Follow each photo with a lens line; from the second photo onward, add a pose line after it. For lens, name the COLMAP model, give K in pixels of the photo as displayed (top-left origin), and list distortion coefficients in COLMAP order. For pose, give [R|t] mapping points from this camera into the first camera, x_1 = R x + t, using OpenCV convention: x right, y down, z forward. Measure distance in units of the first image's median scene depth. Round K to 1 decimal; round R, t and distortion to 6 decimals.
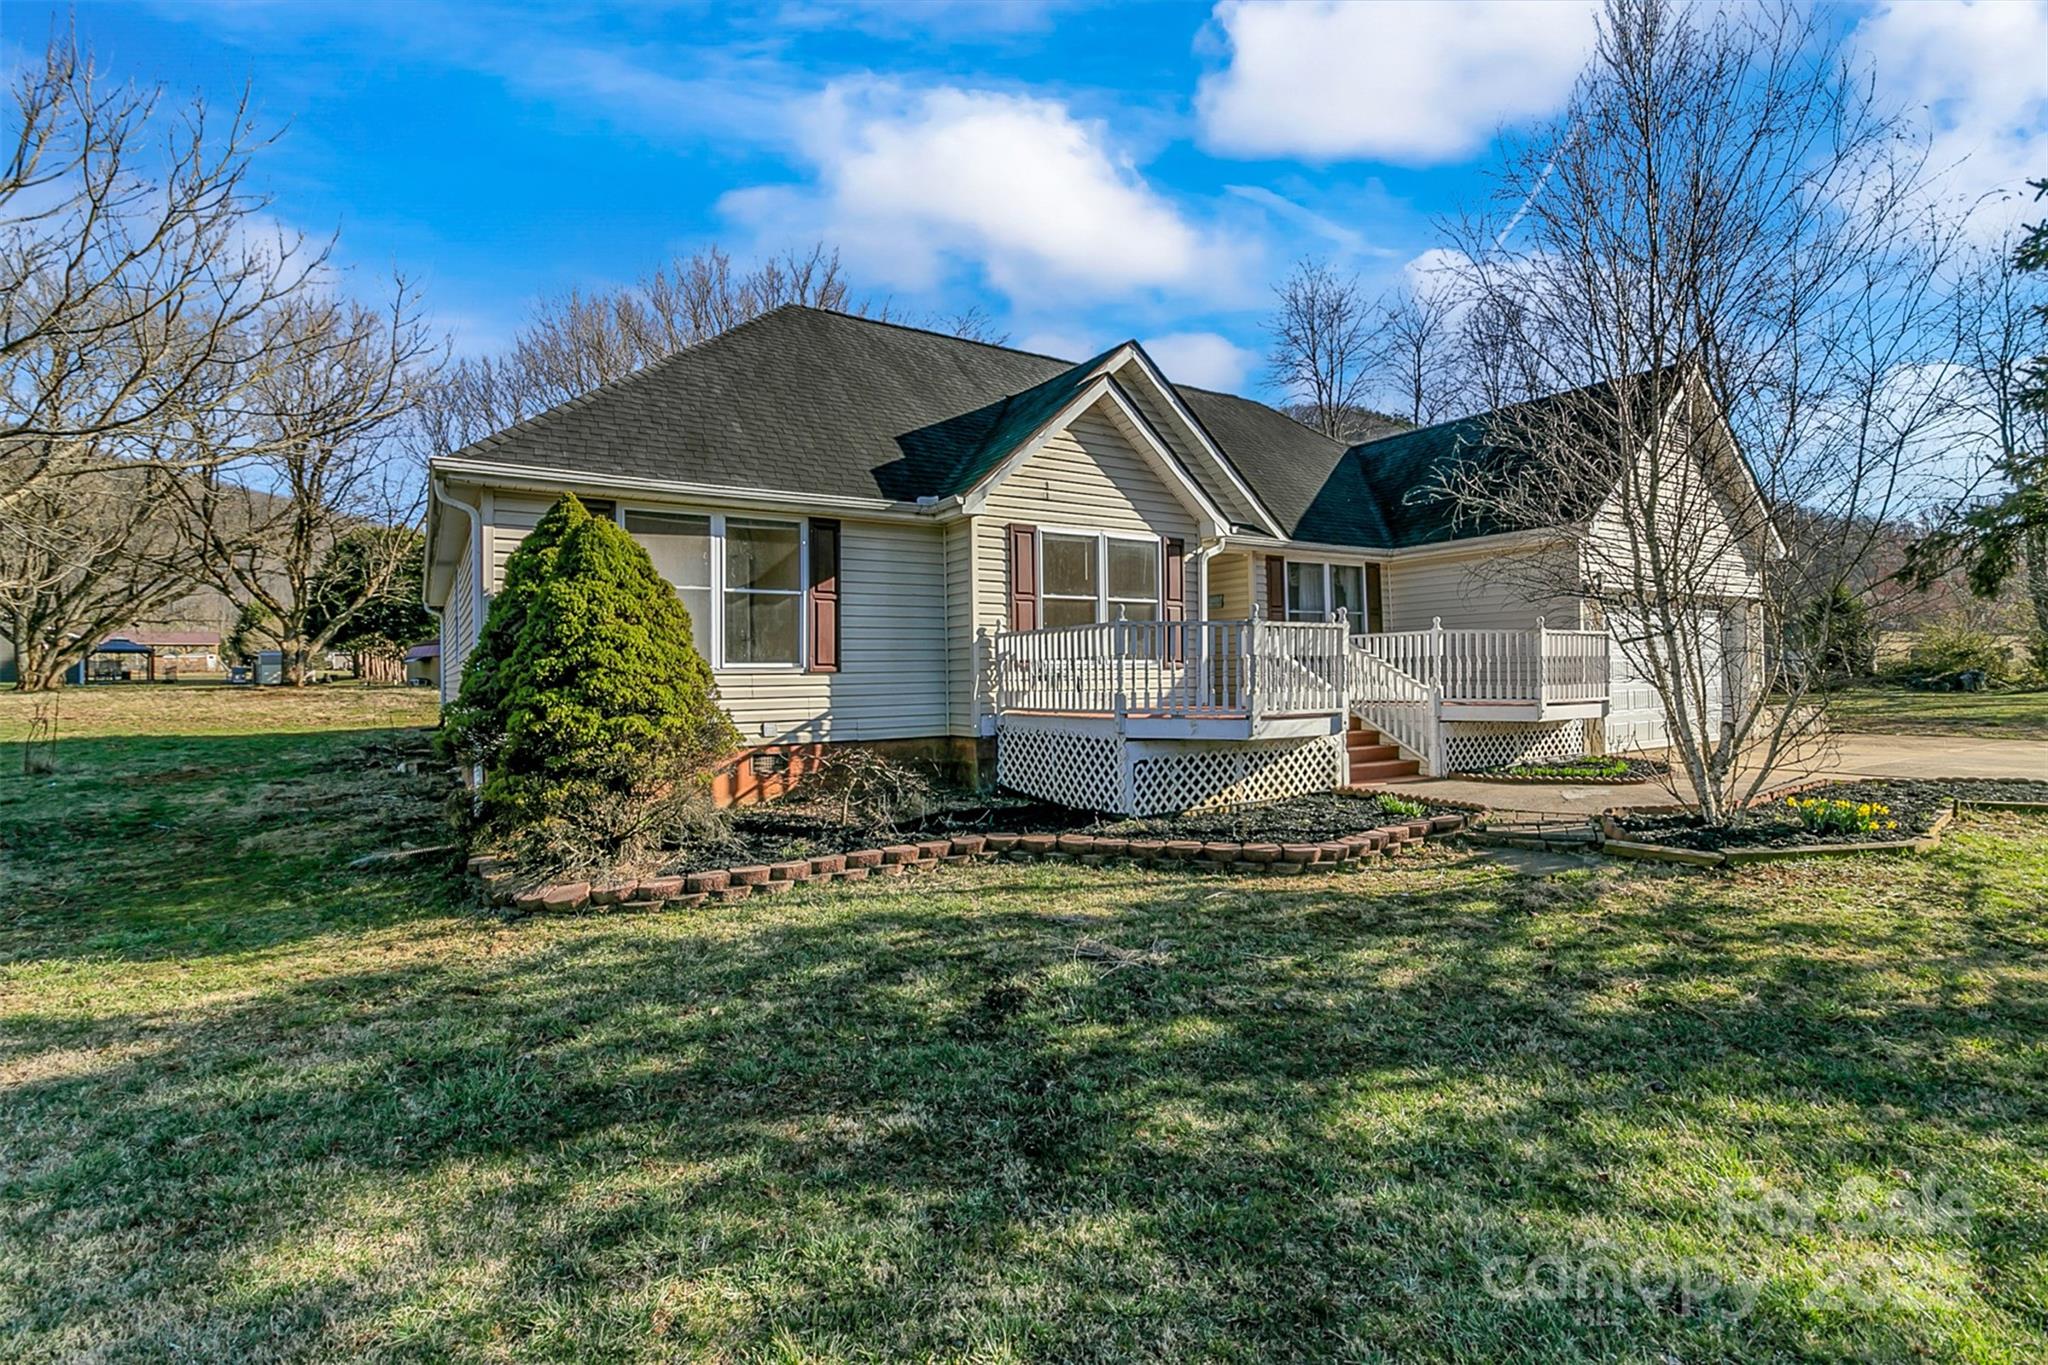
lens RADIAL K [[953.0, 0, 1013.1], [0, 953.0, 662.9], [0, 0, 1]] dist [0.005489, 0.000308]
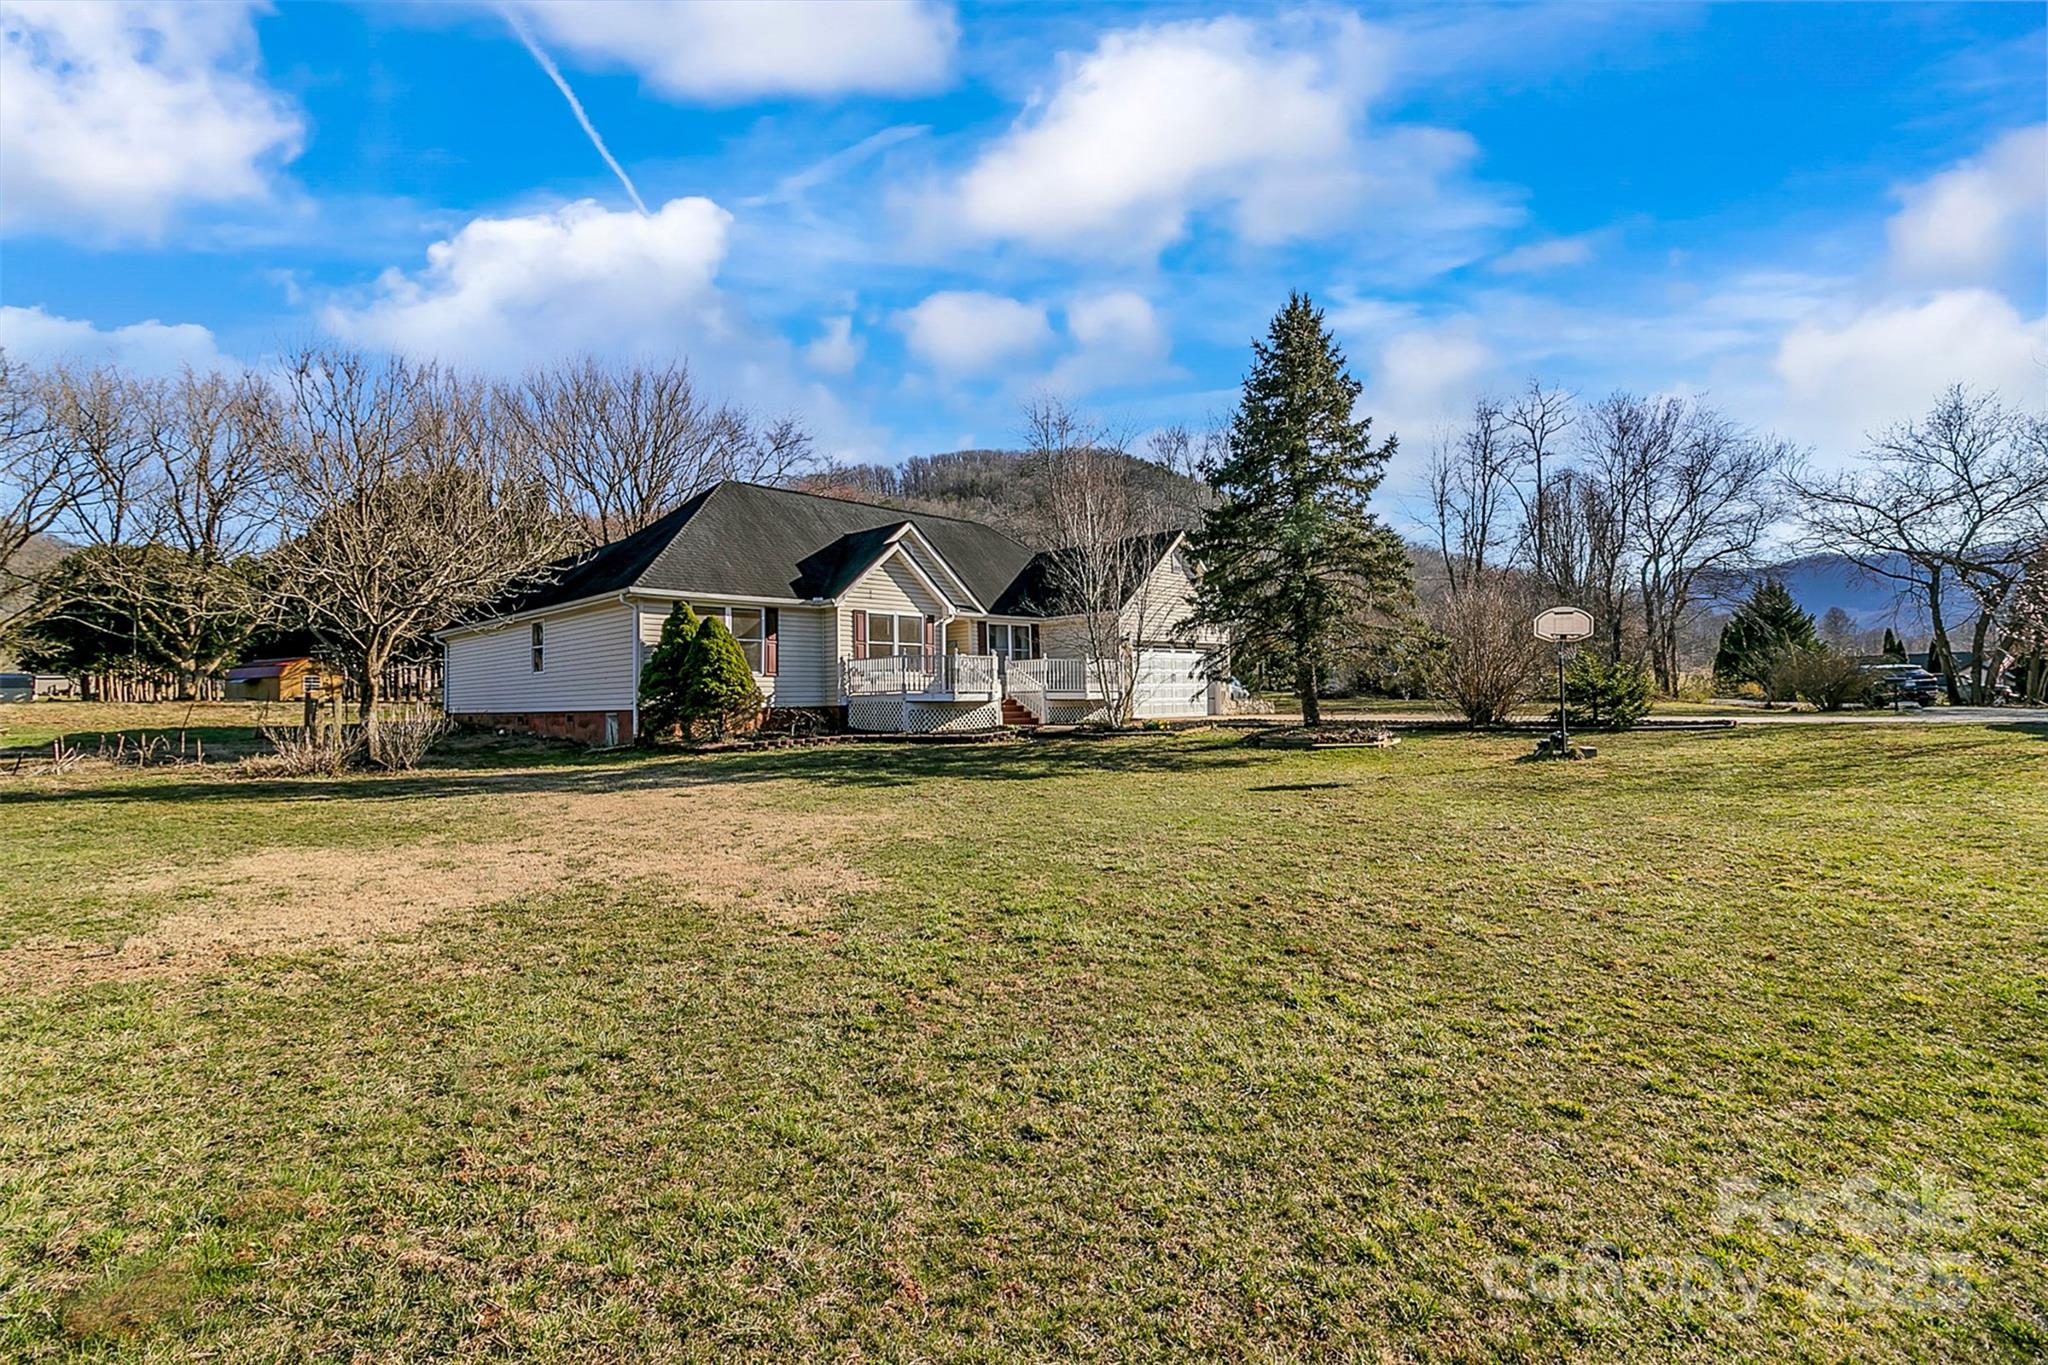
lens RADIAL K [[953.0, 0, 1013.1], [0, 953.0, 662.9], [0, 0, 1]] dist [0.005489, 0.000308]
pose [[0.974644, 0.006970, 0.223651, -0.136271], [-0.000709, 0.999606, -0.028064, 0.038842], [-0.223758, 0.027194, 0.974265, -1.219583]]
